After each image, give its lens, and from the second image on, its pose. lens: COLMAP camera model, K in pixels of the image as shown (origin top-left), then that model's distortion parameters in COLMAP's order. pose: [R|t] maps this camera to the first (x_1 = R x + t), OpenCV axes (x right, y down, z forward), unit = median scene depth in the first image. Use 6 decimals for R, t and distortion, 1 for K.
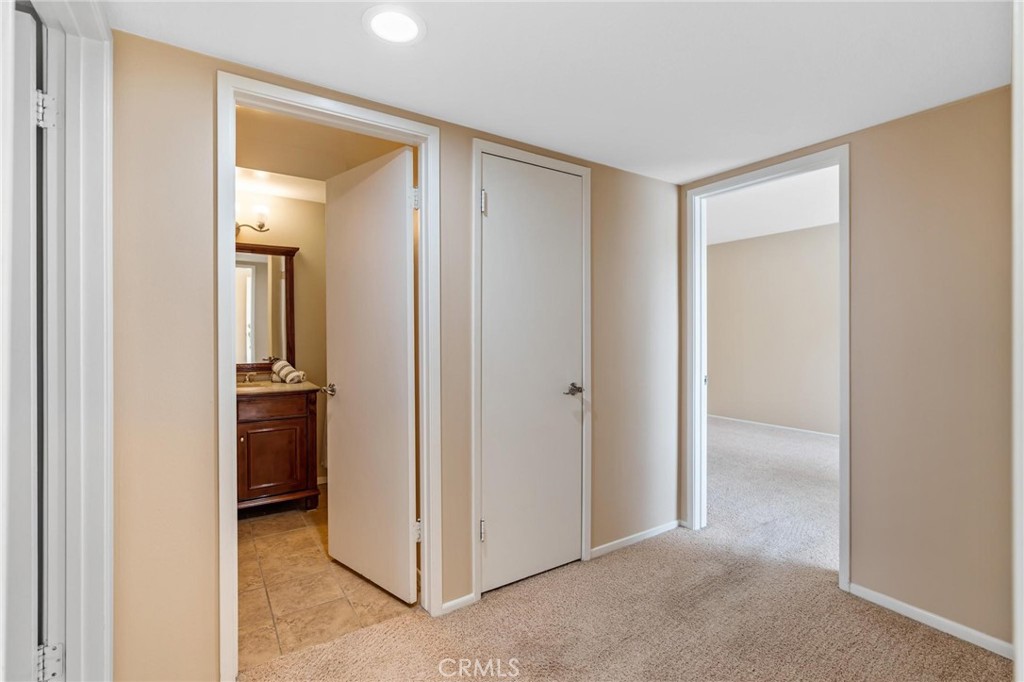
lens RADIAL K [[461.3, 0, 505.4], [0, 461.3, 333.6], [0, 0, 1]] dist [-0.009814, 0.000452]
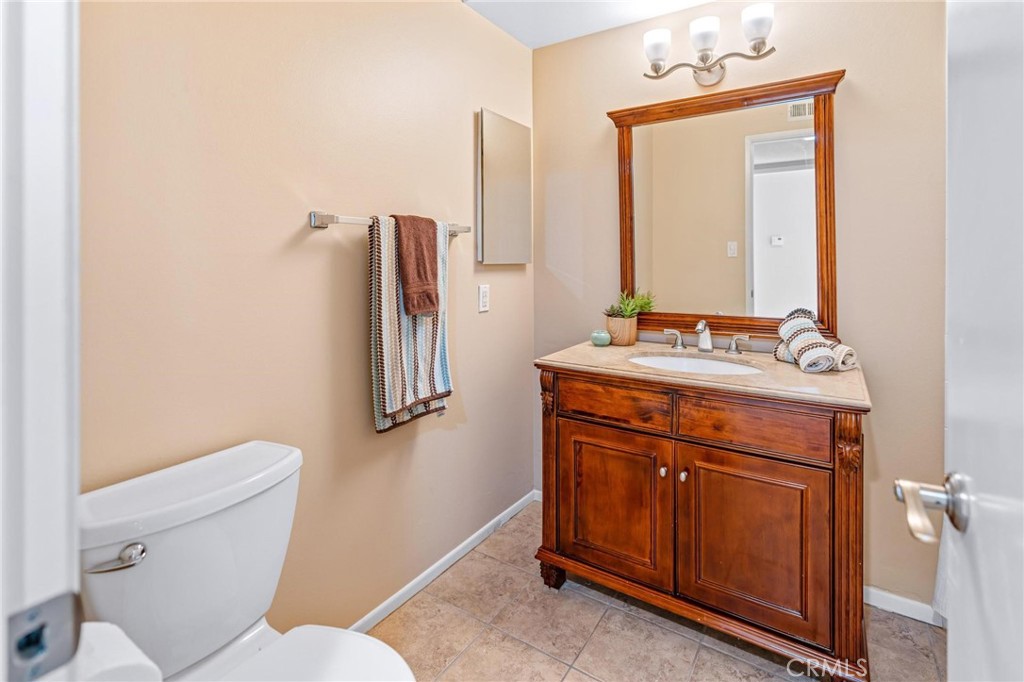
lens RADIAL K [[486.2, 0, 515.9], [0, 486.2, 267.5], [0, 0, 1]] dist [0.020266, 0.000175]
pose [[0.403056, 0.005044, -0.915162, -0.146643], [-0.002652, 0.999987, 0.004344, 0.006480], [0.915172, 0.000676, 0.403064, 0.542491]]
